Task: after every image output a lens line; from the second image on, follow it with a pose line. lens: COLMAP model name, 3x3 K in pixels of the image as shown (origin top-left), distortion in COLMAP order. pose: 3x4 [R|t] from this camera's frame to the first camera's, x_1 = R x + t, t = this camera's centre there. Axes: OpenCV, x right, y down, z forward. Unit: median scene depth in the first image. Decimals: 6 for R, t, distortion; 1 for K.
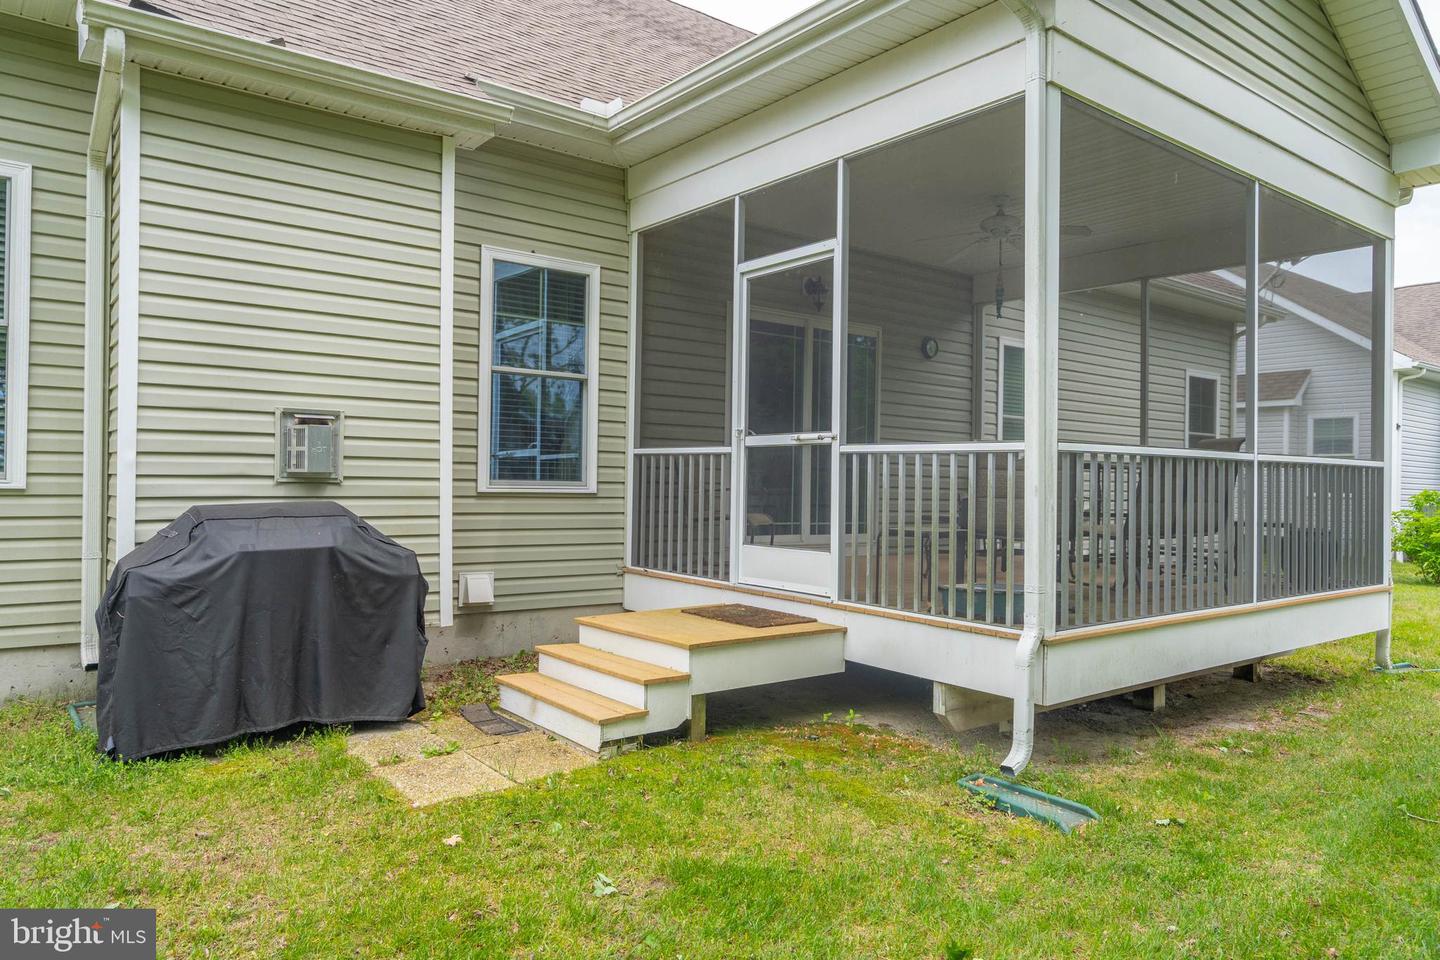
lens RADIAL K [[967.2, 0, 724.5], [0, 967.2, 475.0], [0, 0, 1]] dist [0.009653, 0.003342]
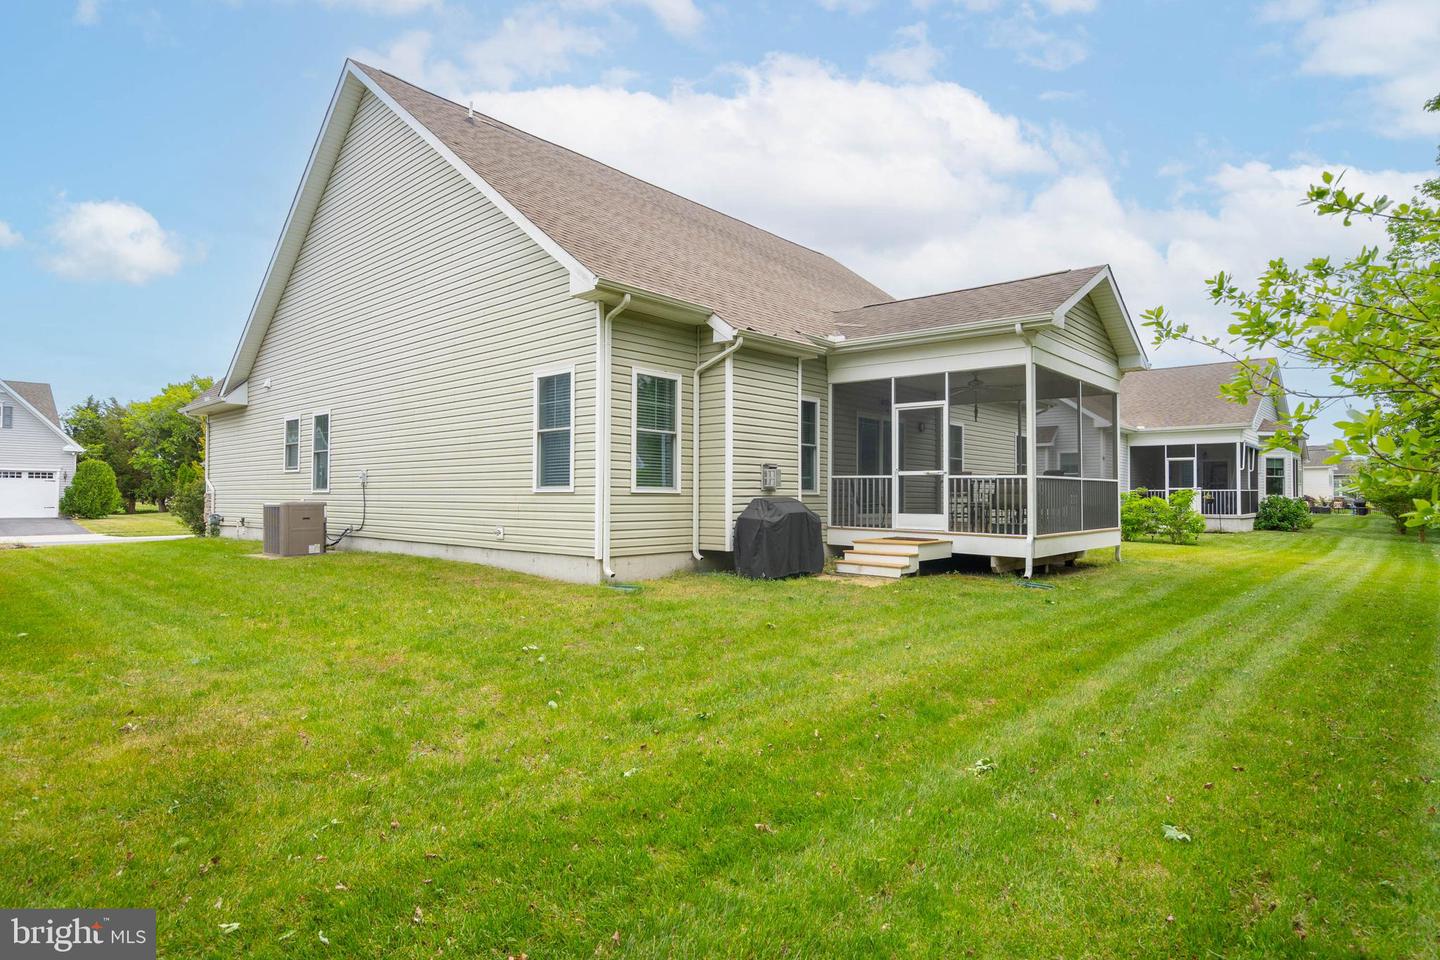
lens RADIAL K [[773.1, 0, 717.0], [0, 773.1, 477.8], [0, 0, 1]] dist [0.001039, -0.000089]
pose [[0.986192, -0.004260, 0.165550, -0.866158], [0.006097, 0.999925, -0.010593, -0.005195], [-0.165492, 0.011456, 0.986145, -1.032236]]
